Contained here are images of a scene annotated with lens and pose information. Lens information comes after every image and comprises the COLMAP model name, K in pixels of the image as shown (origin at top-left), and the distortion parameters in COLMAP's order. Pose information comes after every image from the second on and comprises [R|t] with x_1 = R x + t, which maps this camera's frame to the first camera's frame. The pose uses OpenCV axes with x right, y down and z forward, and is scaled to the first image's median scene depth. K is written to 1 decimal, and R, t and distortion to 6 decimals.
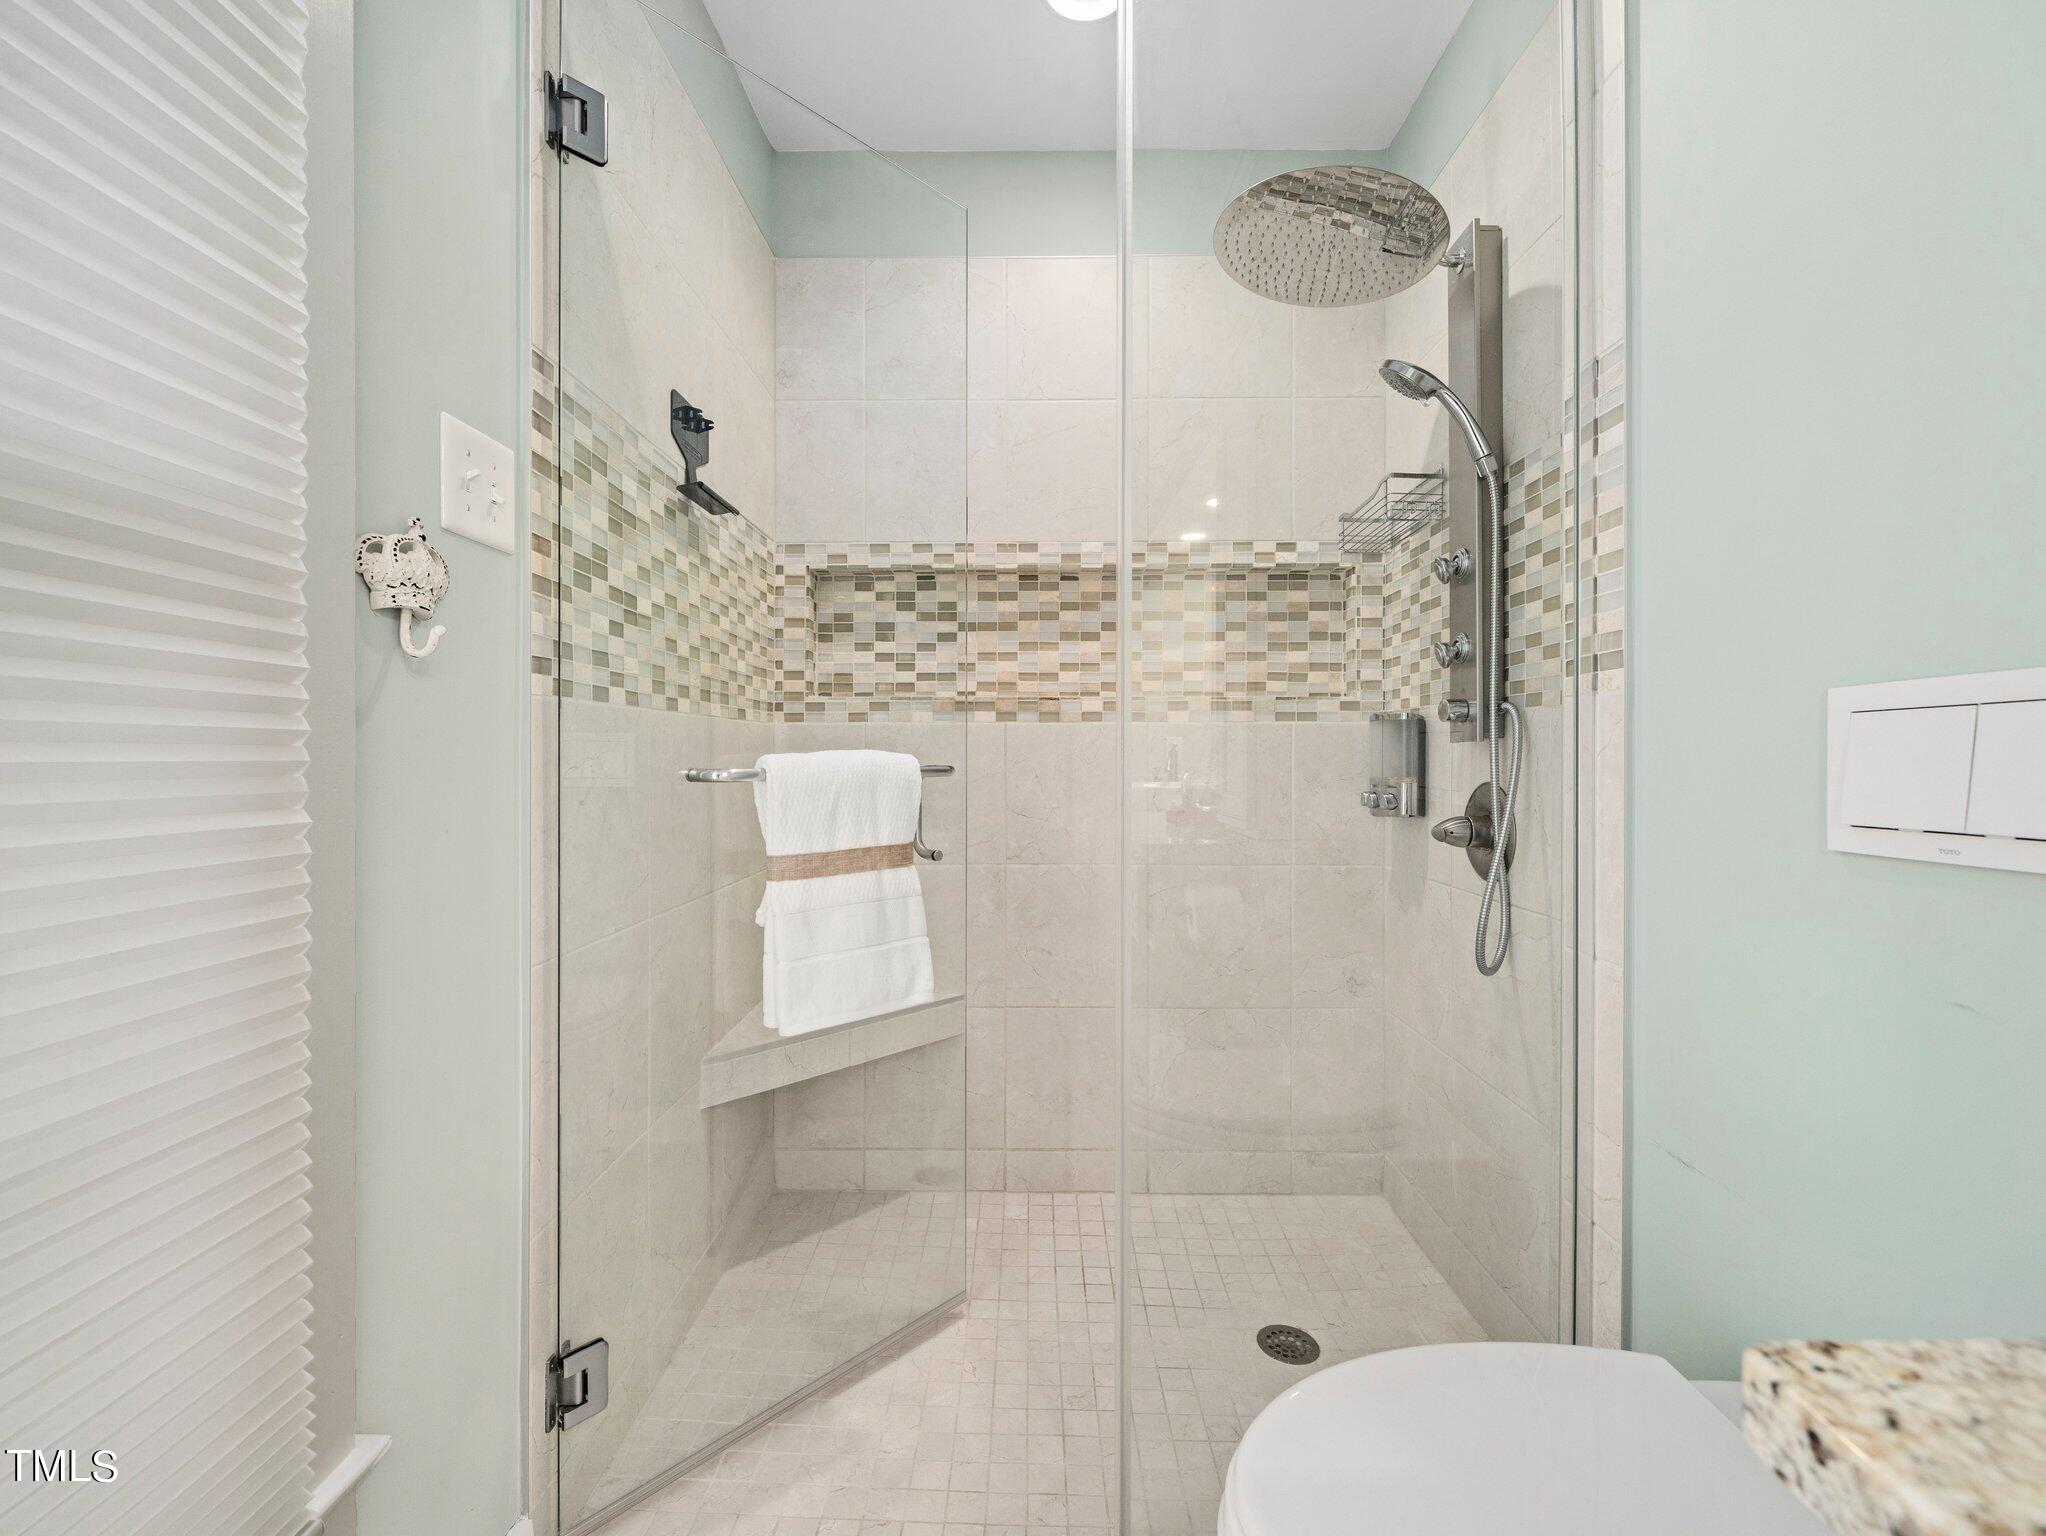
lens RADIAL K [[818.1, 0, 1025.5], [0, 818.1, 758.5], [0, 0, 1]] dist [0.001266, -0.000461]
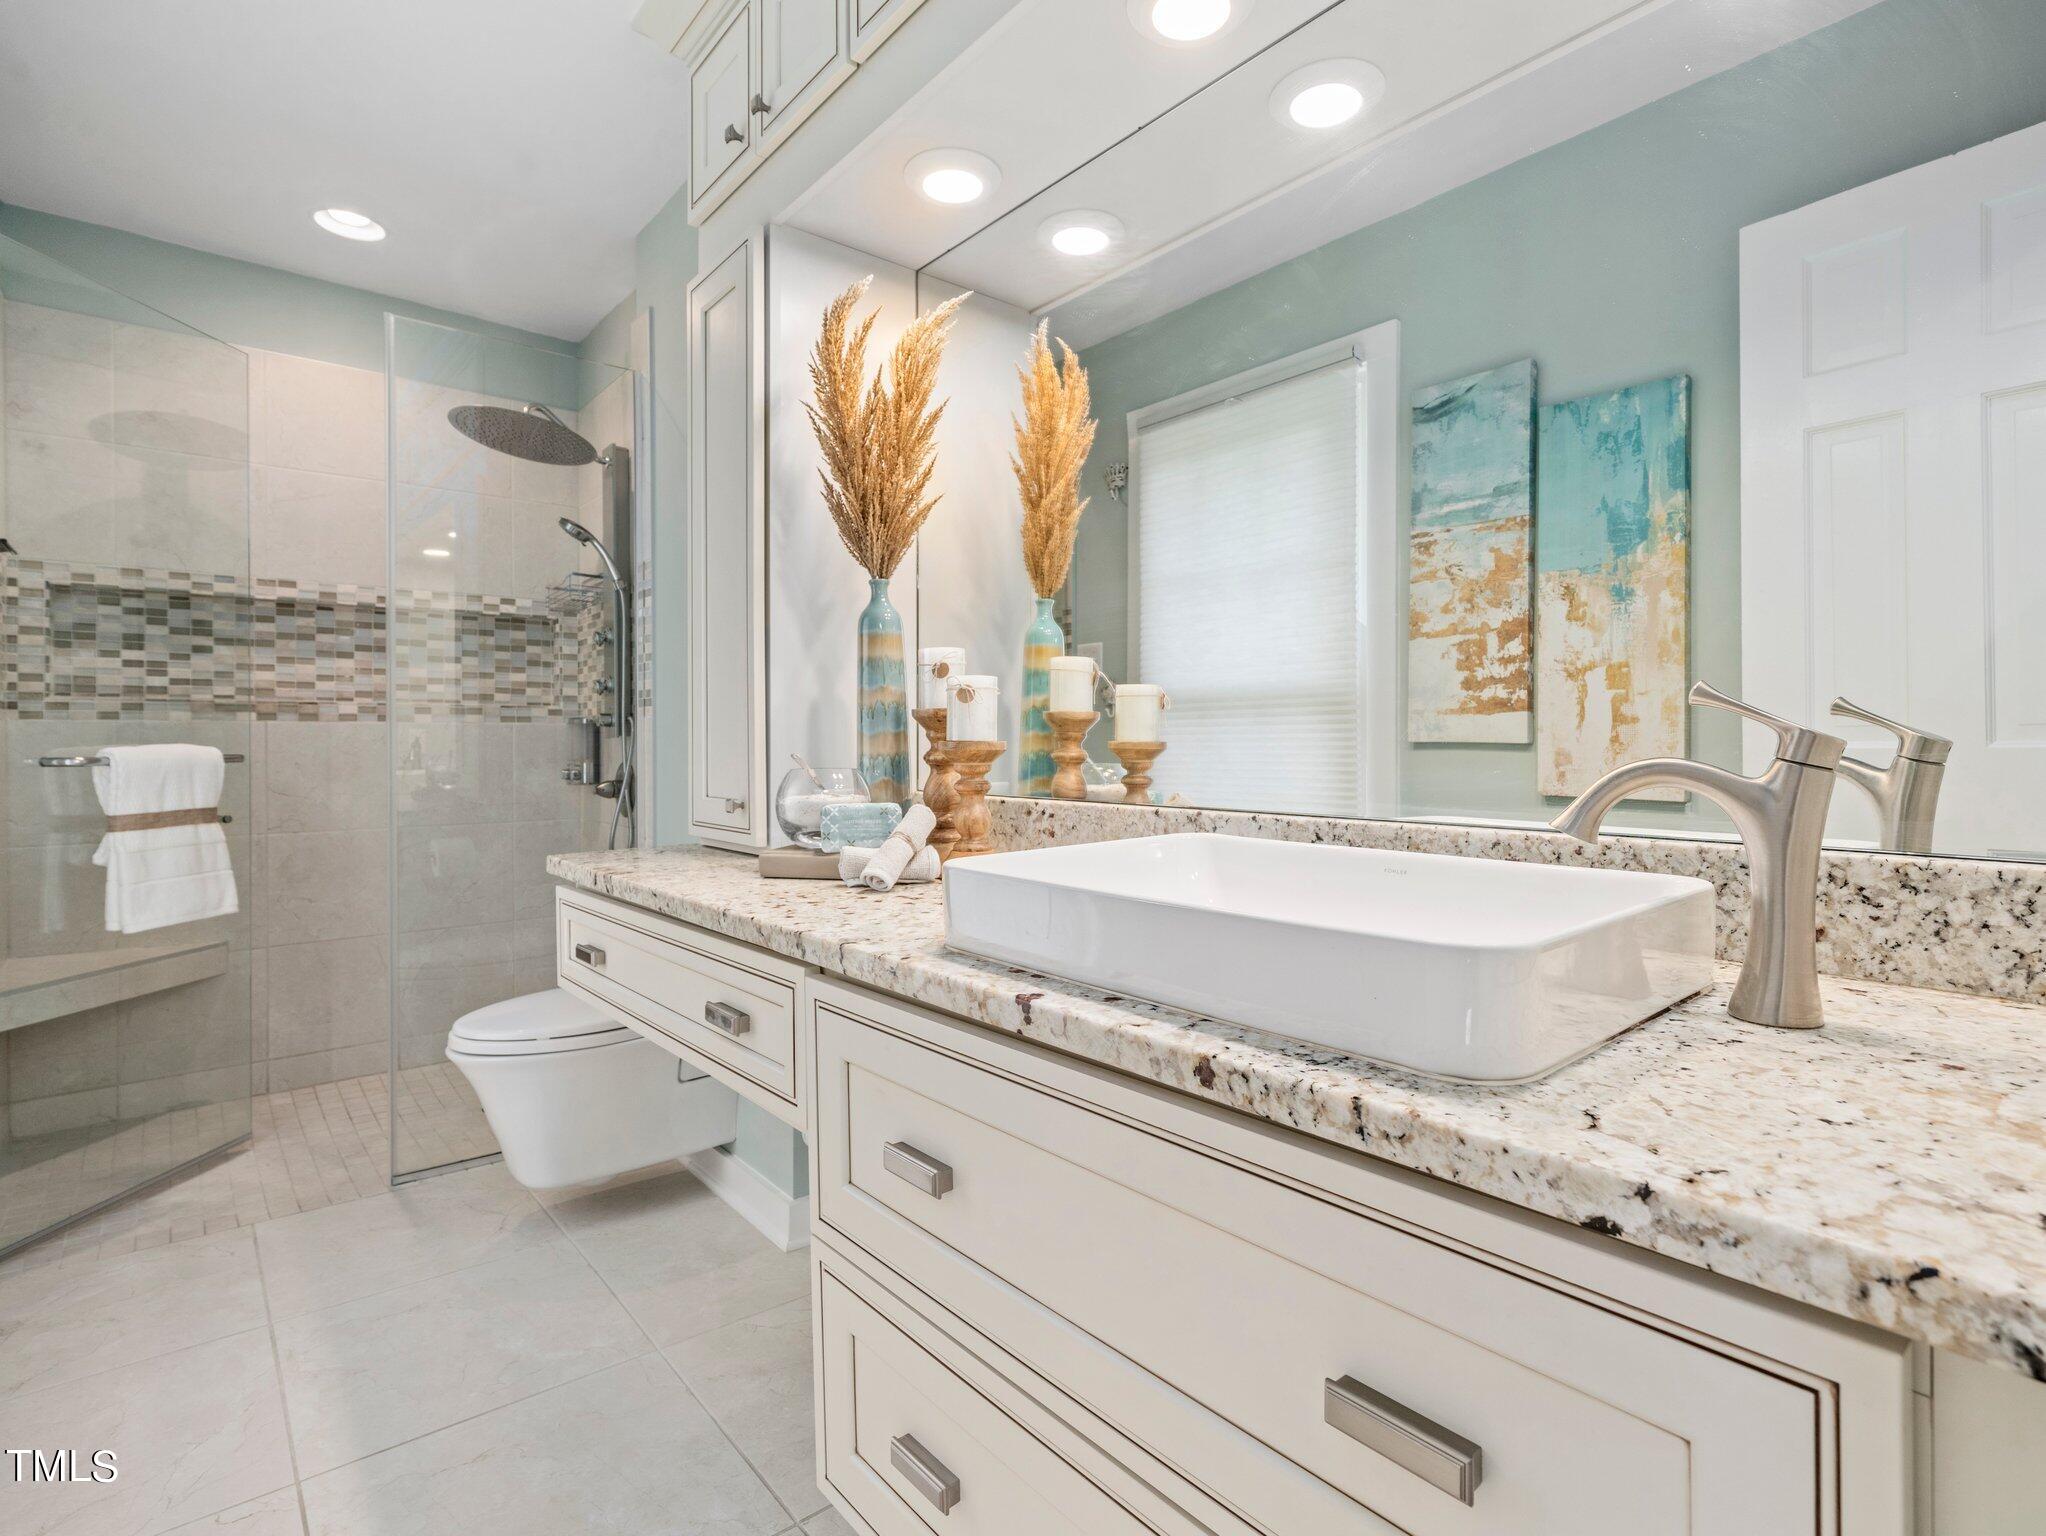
lens RADIAL K [[996.8, 0, 1015.1], [0, 996.8, 743.3], [0, 0, 1]] dist [0.001413, 0.000157]
pose [[0.749442, -0.004182, 0.662057, -0.176890], [0.008156, 0.999962, -0.002916, 0.003591], [-0.662020, 0.007585, 0.749448, -0.910147]]
